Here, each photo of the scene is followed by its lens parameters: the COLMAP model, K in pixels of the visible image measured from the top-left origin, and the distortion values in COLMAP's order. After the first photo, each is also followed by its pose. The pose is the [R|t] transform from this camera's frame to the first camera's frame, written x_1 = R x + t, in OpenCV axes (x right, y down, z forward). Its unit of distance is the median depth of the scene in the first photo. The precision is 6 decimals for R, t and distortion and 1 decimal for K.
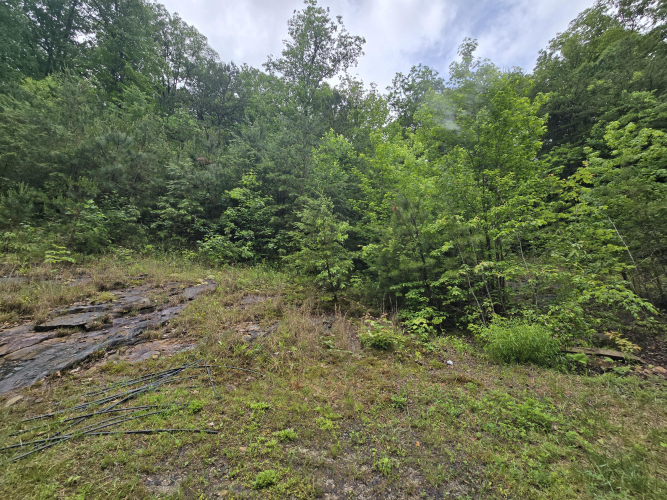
lens RADIAL K [[264.9, 0, 338.7], [0, 264.9, 251.6], [0, 0, 1]] dist [0.000354, -0.000131]
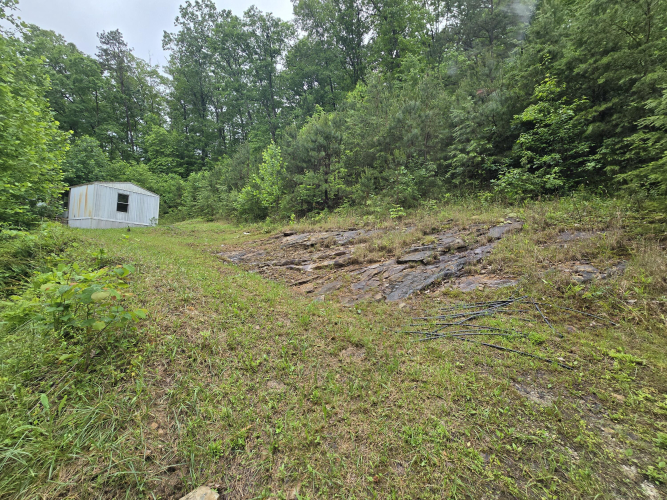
lens RADIAL K [[264.9, 0, 338.7], [0, 264.9, 251.6], [0, 0, 1]] dist [0.000354, -0.000131]
pose [[0.594756, -0.012369, -0.803811, -0.099397], [0.177924, 0.977110, 0.116614, 0.002442], [0.783969, -0.212374, 0.583343, -0.070885]]
